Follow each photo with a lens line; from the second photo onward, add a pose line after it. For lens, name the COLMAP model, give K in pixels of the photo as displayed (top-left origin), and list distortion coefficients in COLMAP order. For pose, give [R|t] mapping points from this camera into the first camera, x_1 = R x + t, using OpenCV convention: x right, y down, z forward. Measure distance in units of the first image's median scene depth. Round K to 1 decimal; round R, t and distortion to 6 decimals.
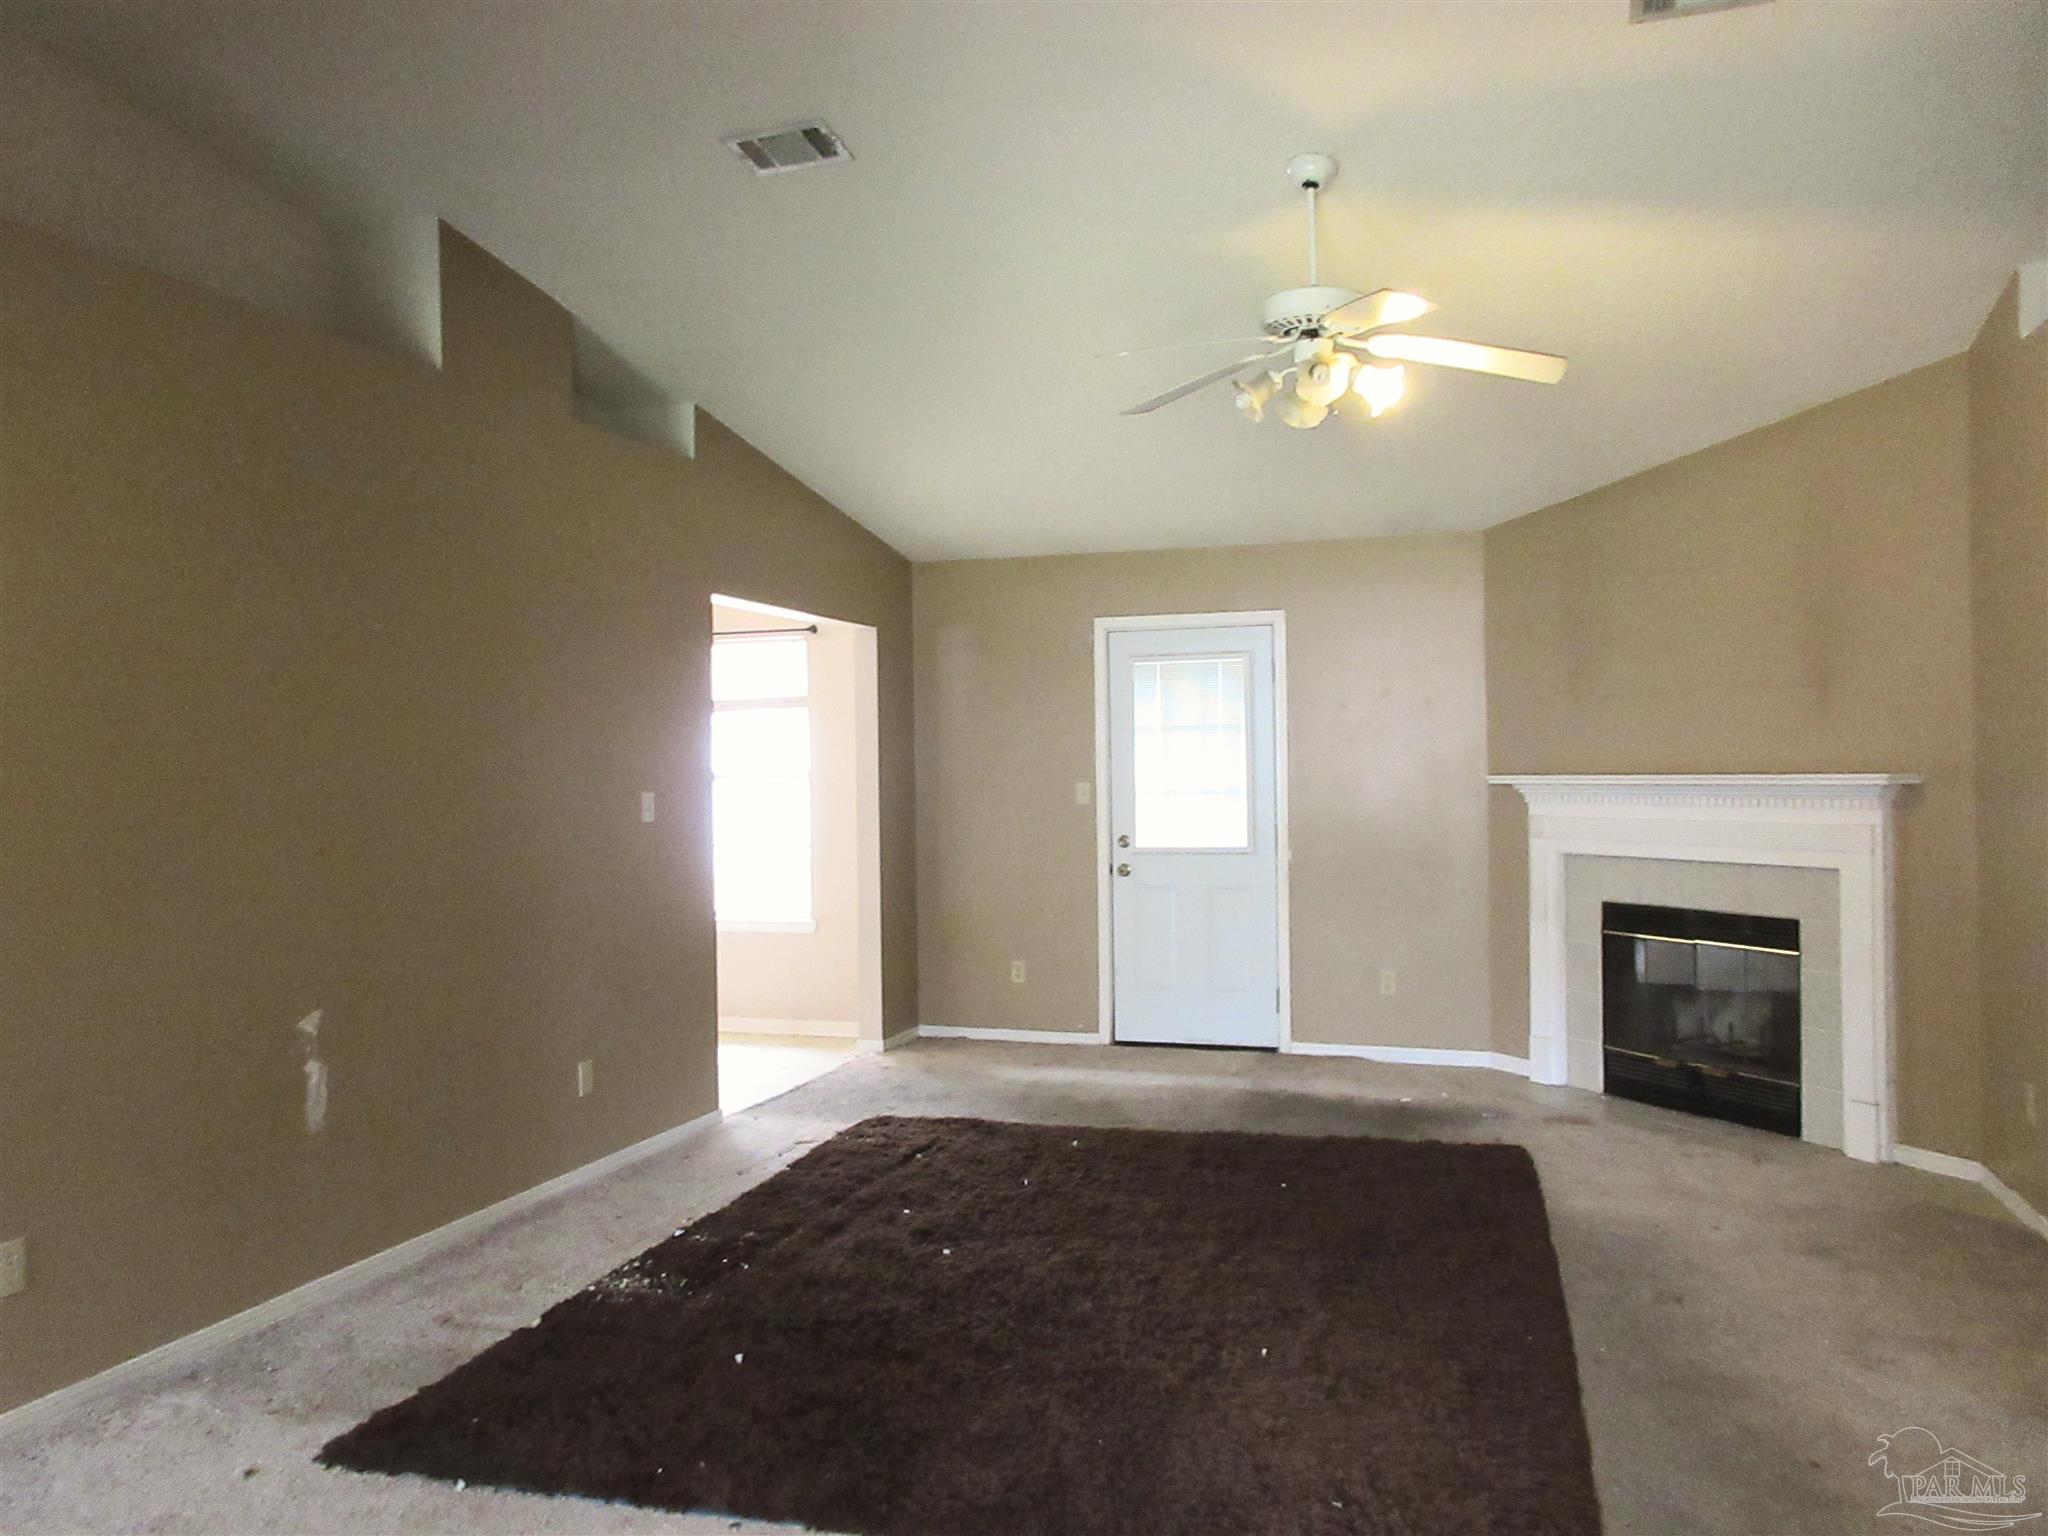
lens RADIAL K [[1528.1, 0, 1026.1], [0, 1528.1, 766.6], [0, 0, 1]] dist [0.005389, 0.019886]
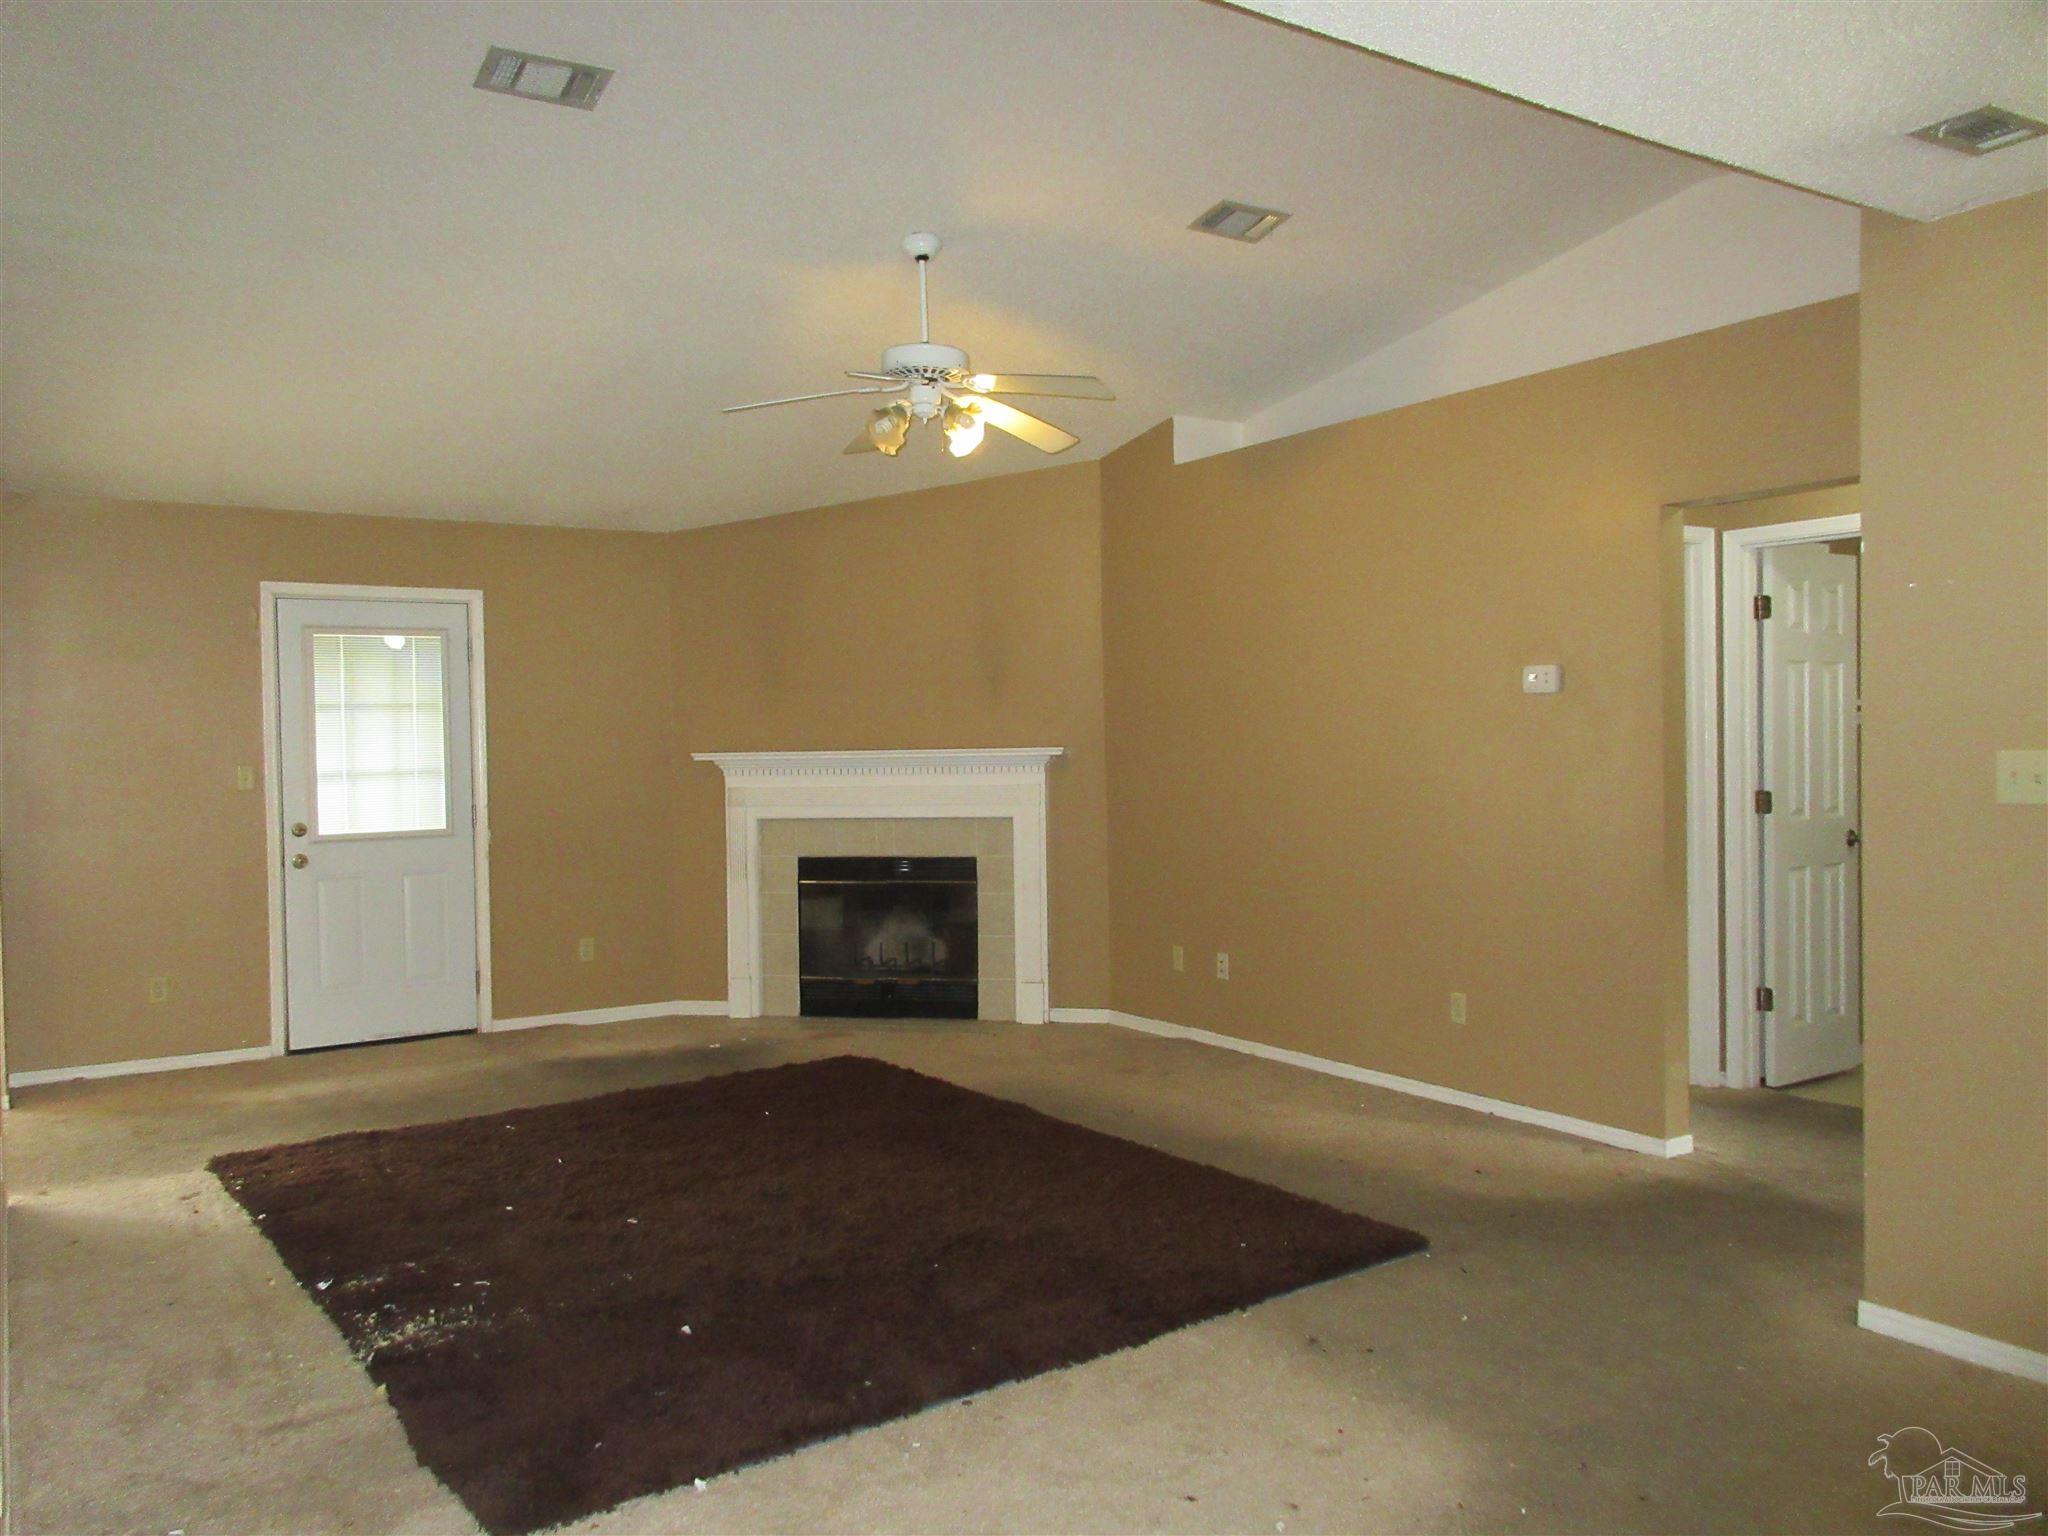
lens RADIAL K [[1528.1, 0, 1025.4], [0, 1528.1, 778.6], [0, 0, 1]] dist [0.005389, 0.019886]
pose [[0.623344, -0.019036, 0.781716, -0.437292], [0.007155, 0.999801, 0.018641, 0.005223], [-0.781915, -0.006027, 0.623356, 0.109760]]
